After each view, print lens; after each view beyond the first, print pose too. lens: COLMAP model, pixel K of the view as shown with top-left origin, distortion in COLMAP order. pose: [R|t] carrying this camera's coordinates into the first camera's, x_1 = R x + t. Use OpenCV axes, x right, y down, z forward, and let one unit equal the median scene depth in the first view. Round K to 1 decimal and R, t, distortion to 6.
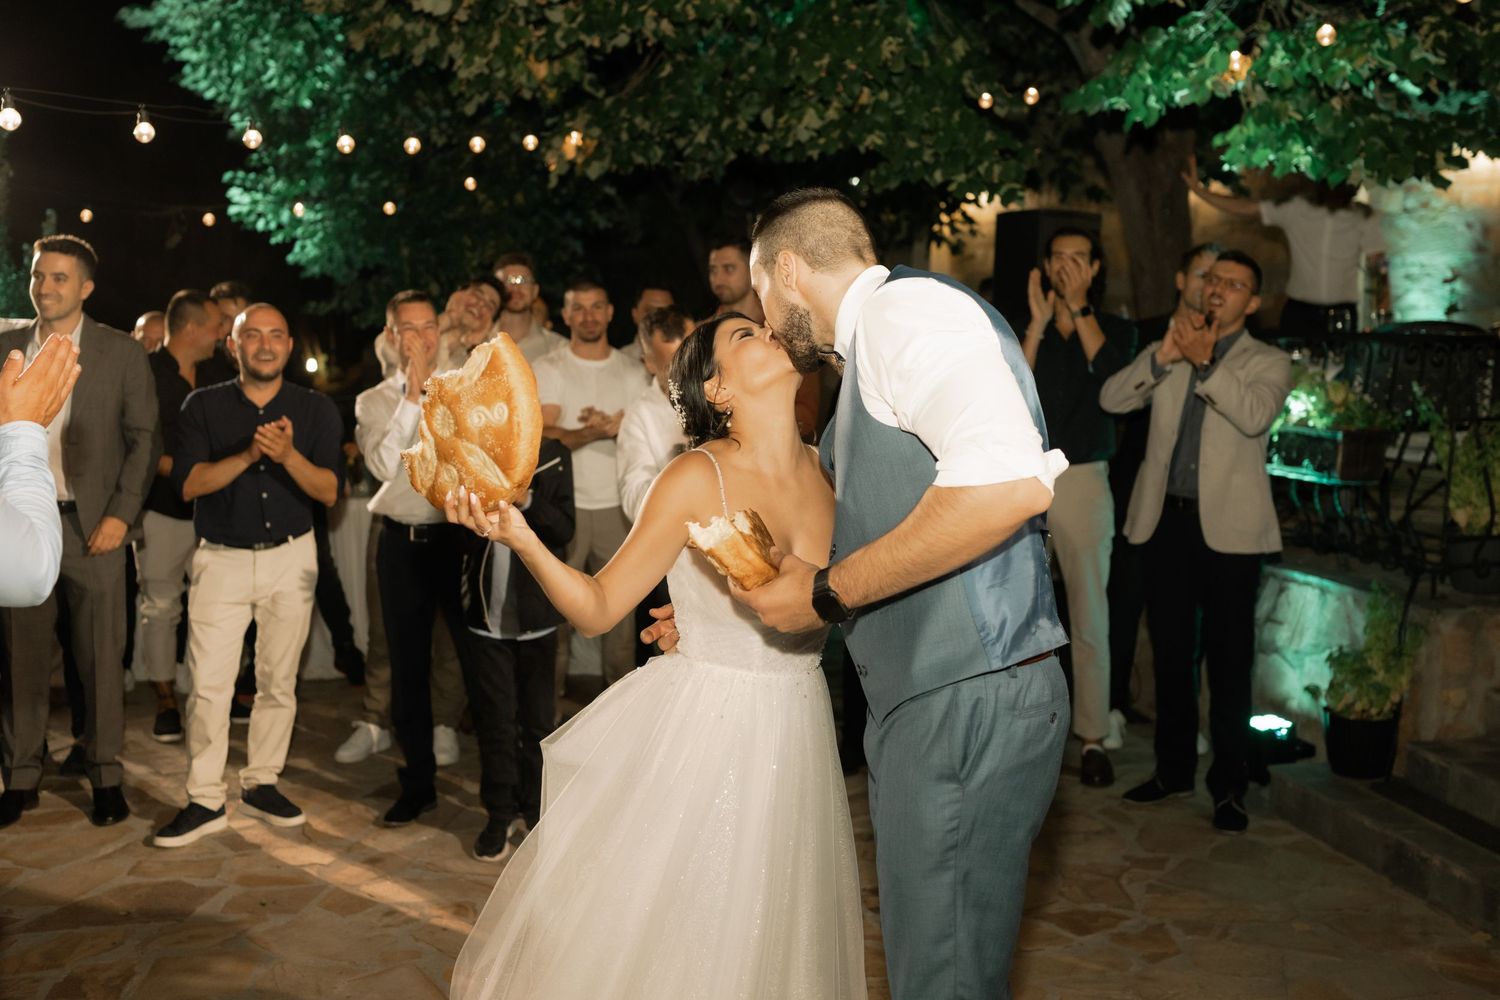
lens RADIAL K [[1585.8, 0, 710.4], [0, 1585.8, 455.6], [0, 0, 1]] dist [-0.003521, 0.007496]
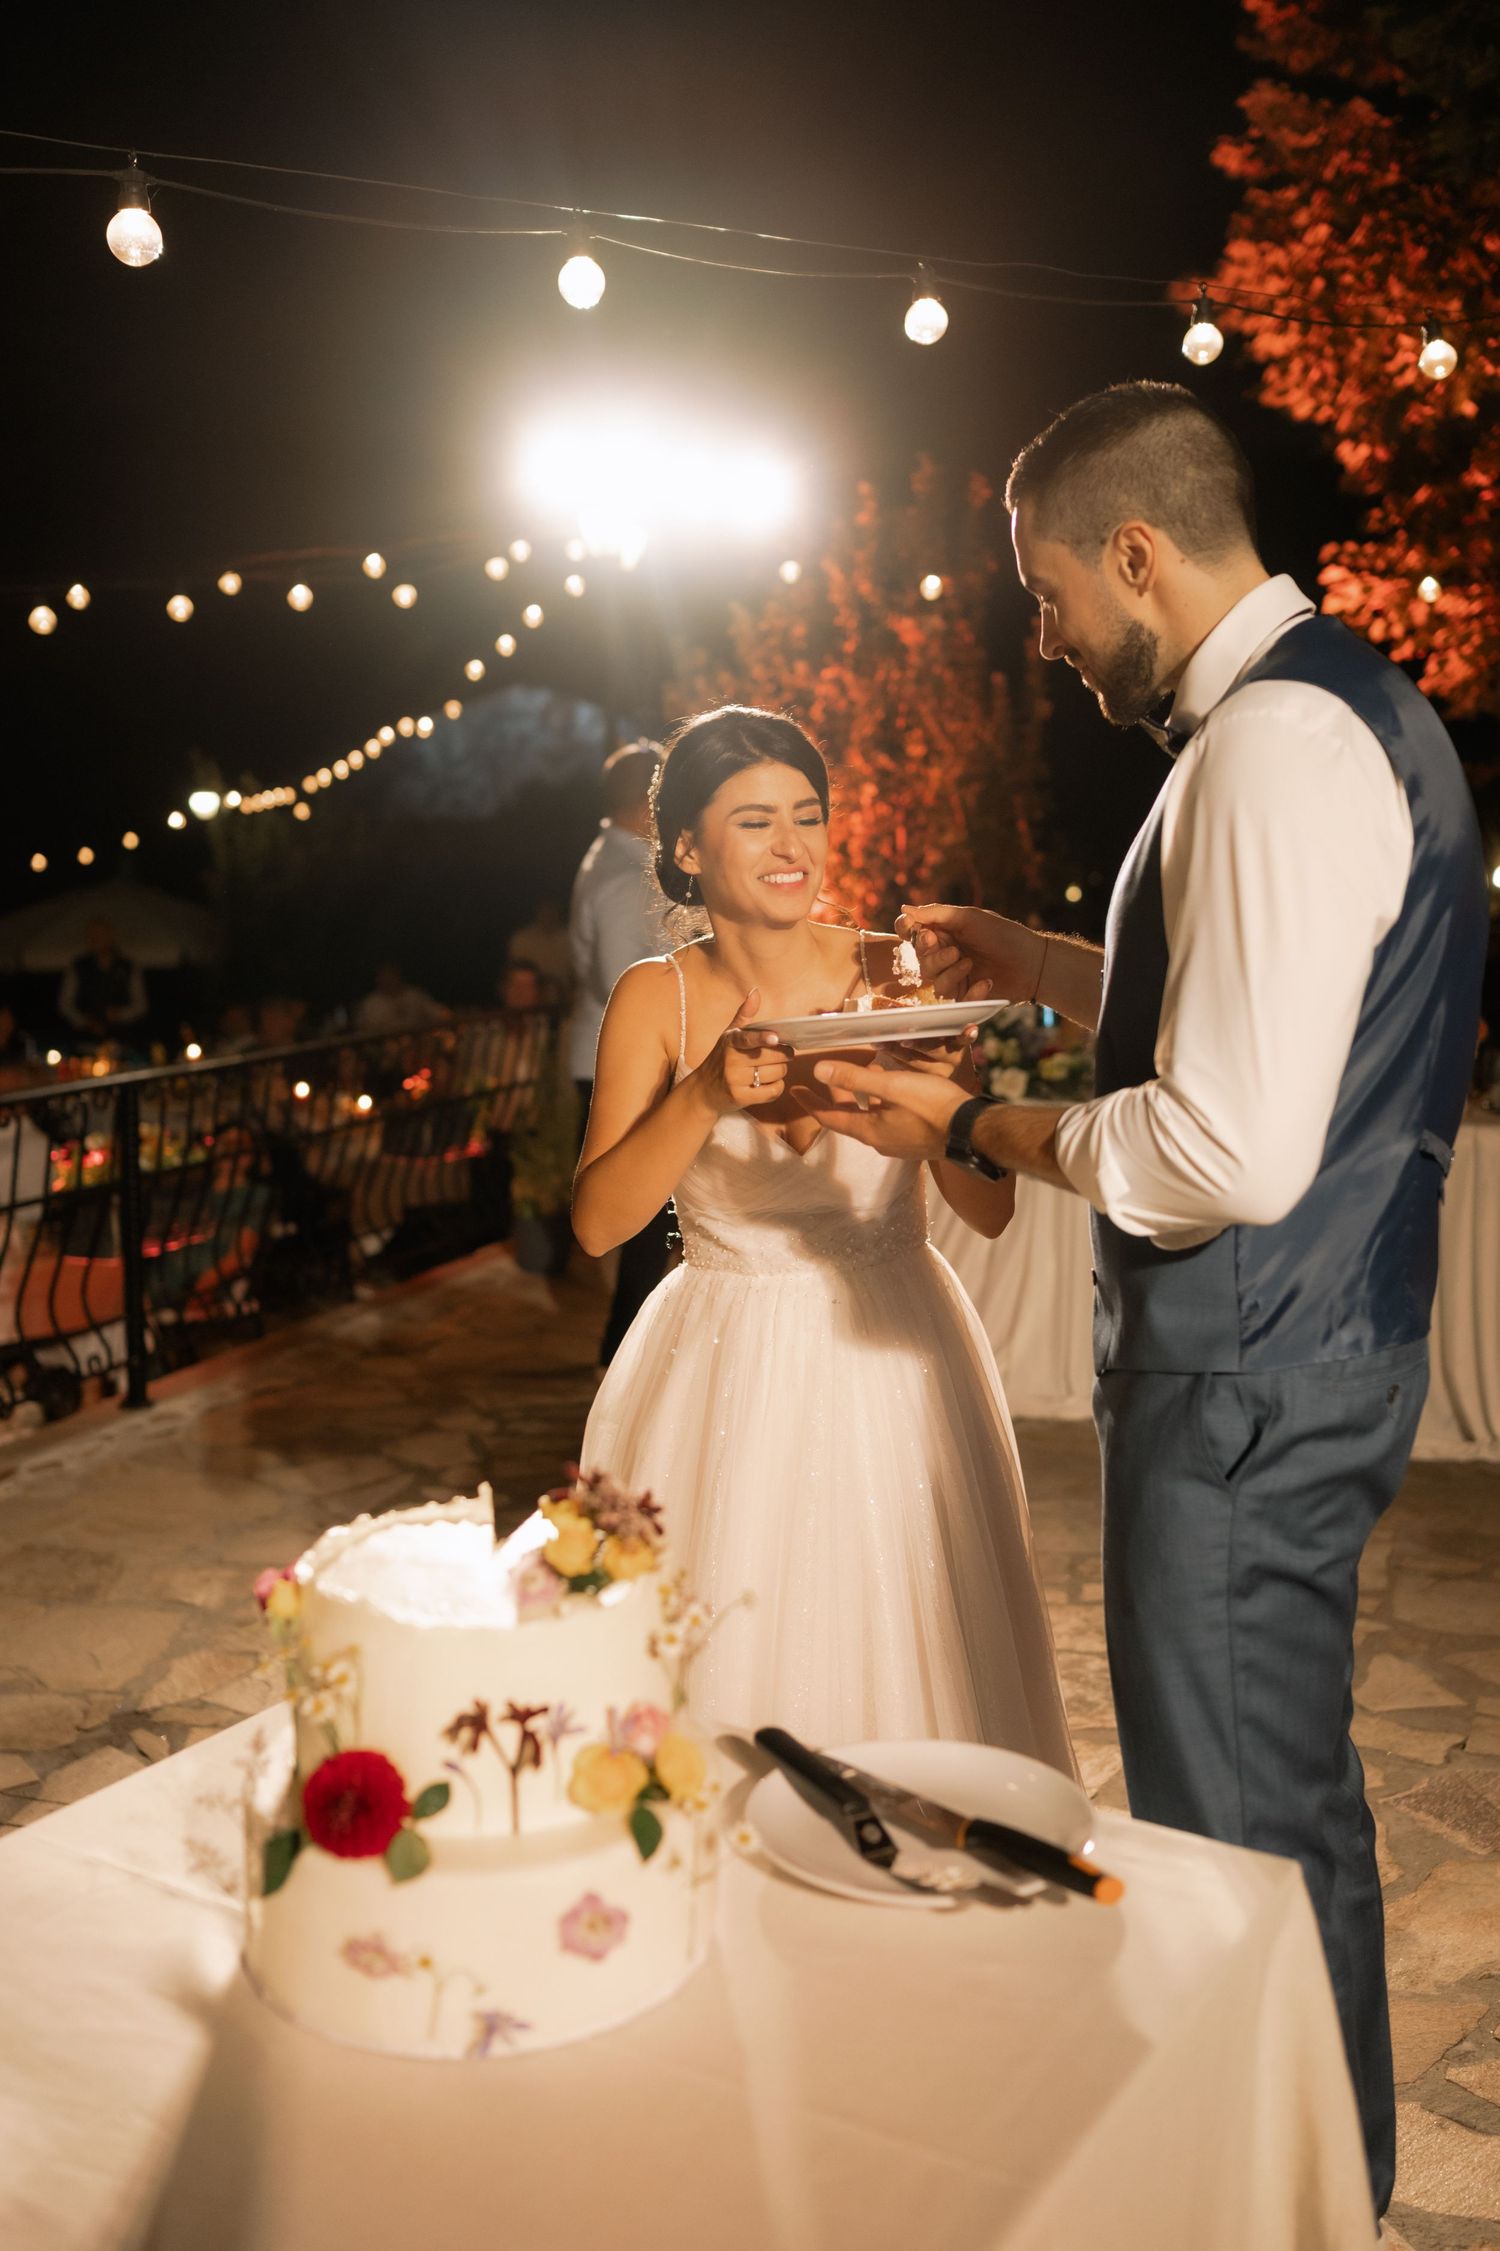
lens RADIAL K [[2199.7, 0, 764.3], [0, 2199.7, 1124.3], [0, 0, 1]] dist [-0.001584, 0.010005]
pose [[0.836076, 0.070642, -0.544046, -0.025058], [-0.041184, 0.996959, 0.066160, -0.010884], [0.547065, -0.032909, 0.836443, 0.271268]]
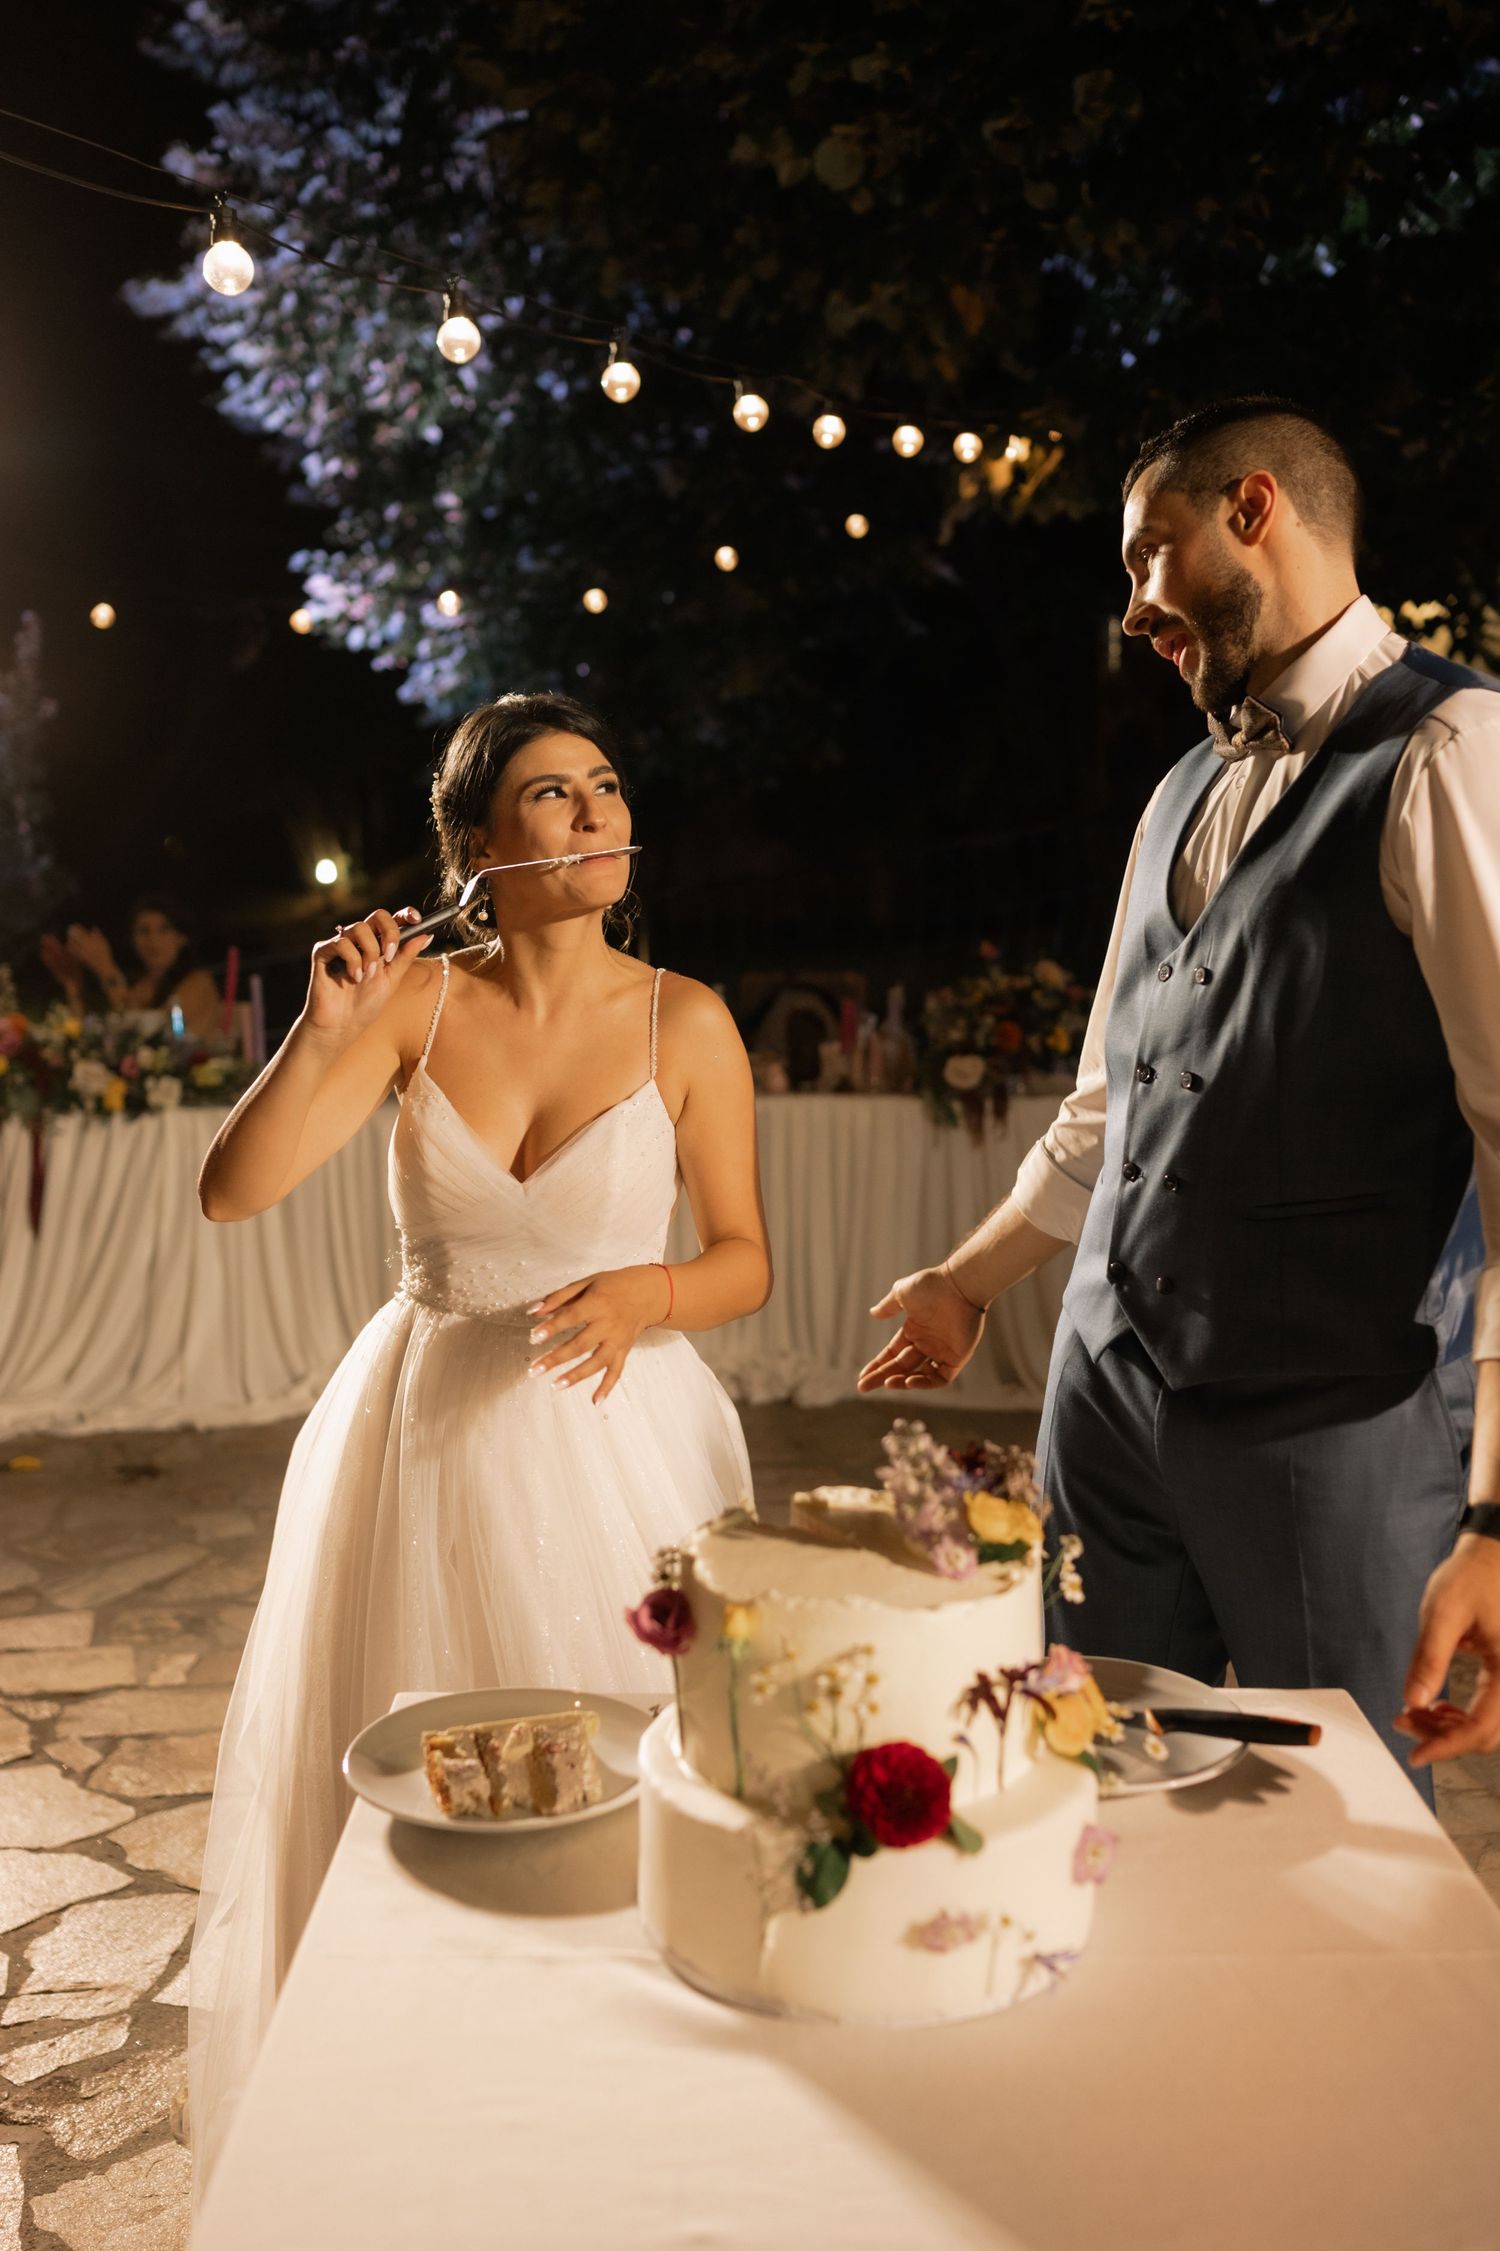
lens RADIAL K [[2180.8, 0, 736.0], [0, 2180.8, 1113.5], [0, 0, 1]] dist [-0.003451, 0.010079]
pose [[0.999283, -0.005073, -0.037519, -0.153109], [0.007117, 0.998485, 0.054560, -0.009984], [0.037185, -0.054788, 0.997805, 0.221363]]
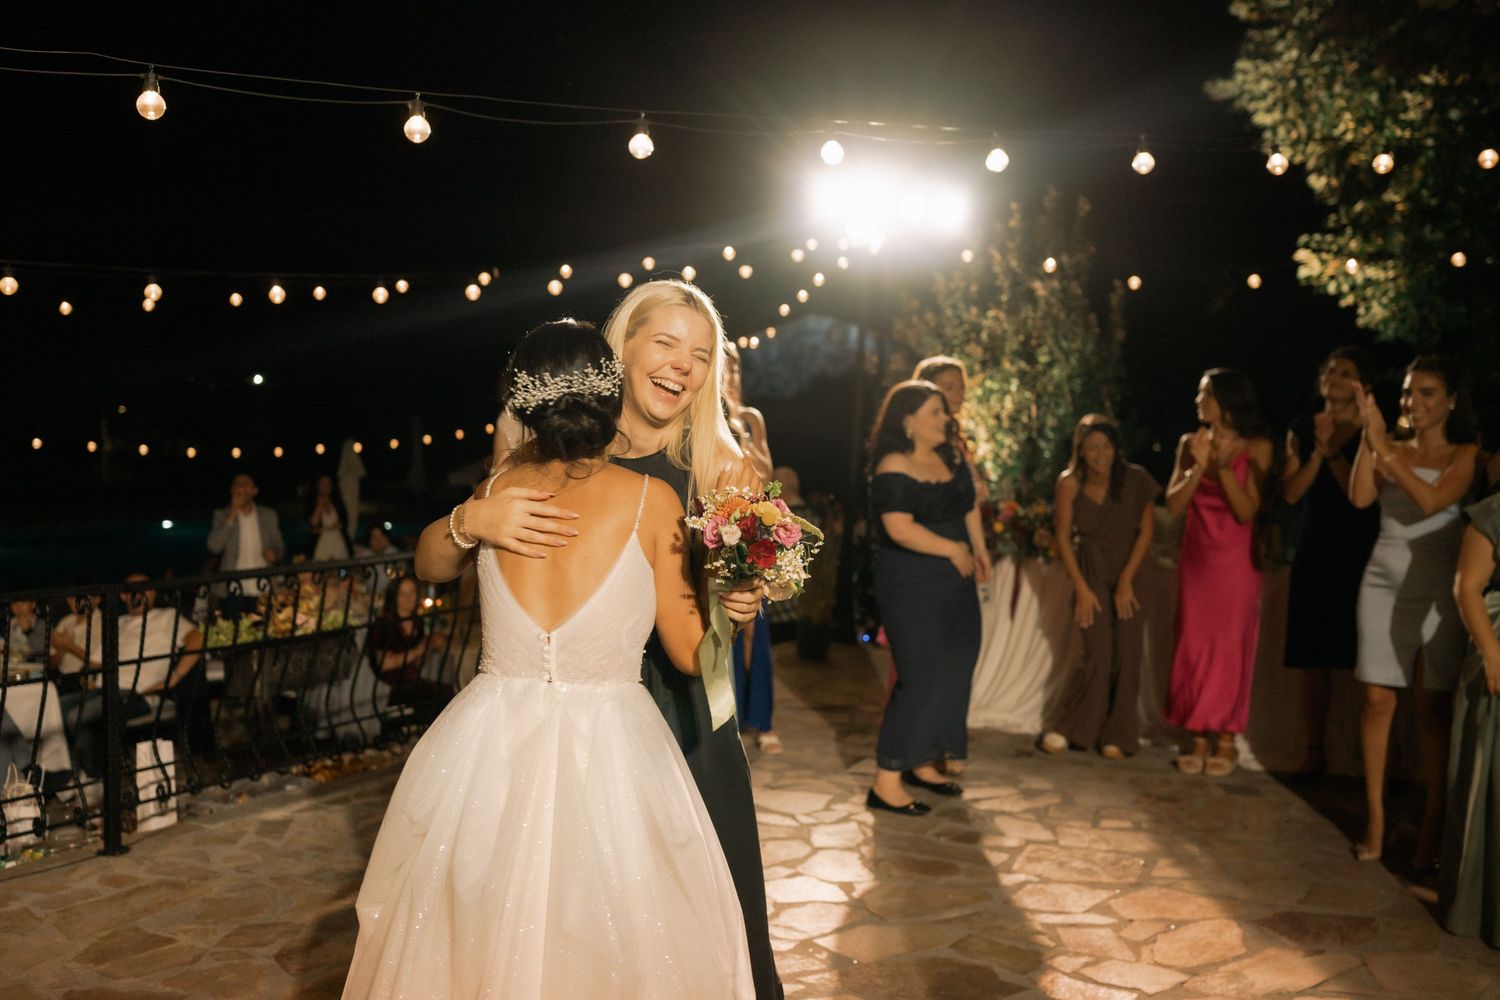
lens RADIAL K [[1453.2, 0, 749.5], [0, 1453.2, 499.8], [0, 0, 1]] dist [-0.003451, 0.010079]
pose [[0.742727, 0.049726, -0.667746, 0.069465], [-0.062066, 0.998058, 0.005288, -0.000026], [0.666712, 0.037517, 0.744371, 0.164903]]
